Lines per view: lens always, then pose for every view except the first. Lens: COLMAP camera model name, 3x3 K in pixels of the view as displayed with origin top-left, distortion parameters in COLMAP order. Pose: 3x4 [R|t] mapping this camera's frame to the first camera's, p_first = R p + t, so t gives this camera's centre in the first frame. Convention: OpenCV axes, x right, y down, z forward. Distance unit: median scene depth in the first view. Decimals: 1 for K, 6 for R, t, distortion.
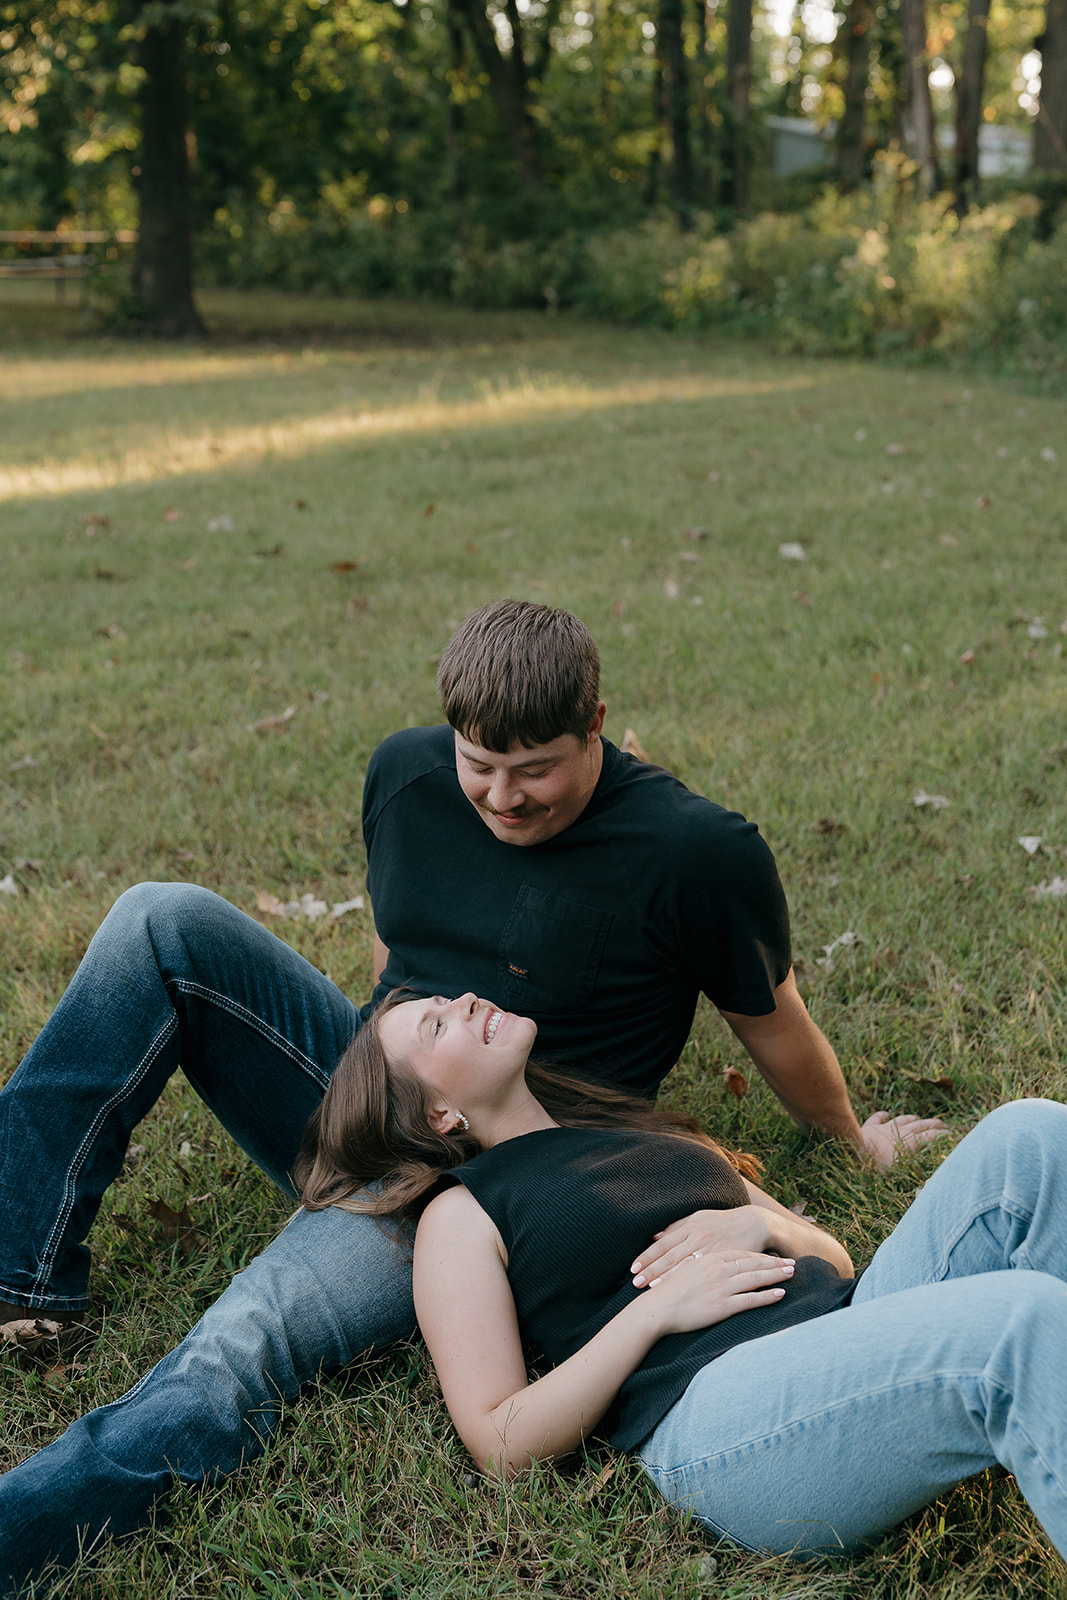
lens RADIAL K [[2213.8, 0, 529.9], [0, 2213.8, 784.4], [0, 0, 1]] dist [-0.007353, 0.073359]
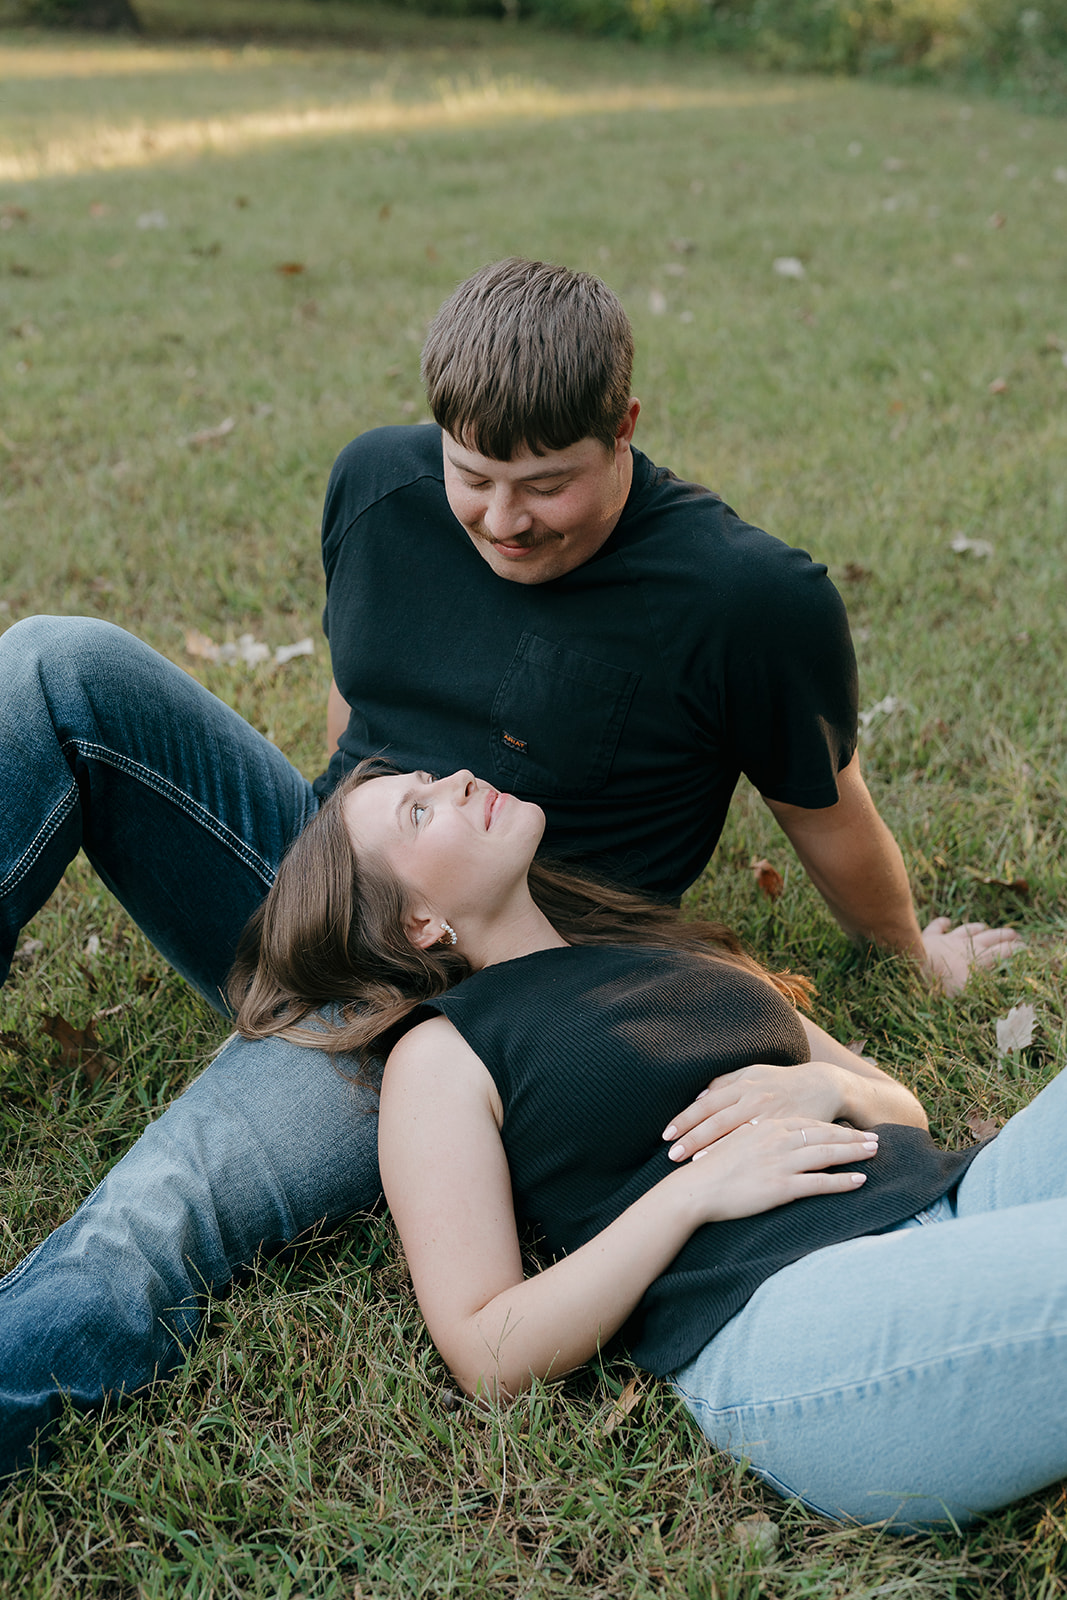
lens RADIAL K [[2157.9, 0, 591.7], [0, 2157.9, 807.3], [0, 0, 1]] dist [0.015264, 0.006507]
pose [[0.997935, 0.021430, 0.060552, -0.021873], [-0.028960, 0.991561, 0.126368, 0.008397], [-0.057333, -0.127861, 0.990134, 0.211491]]
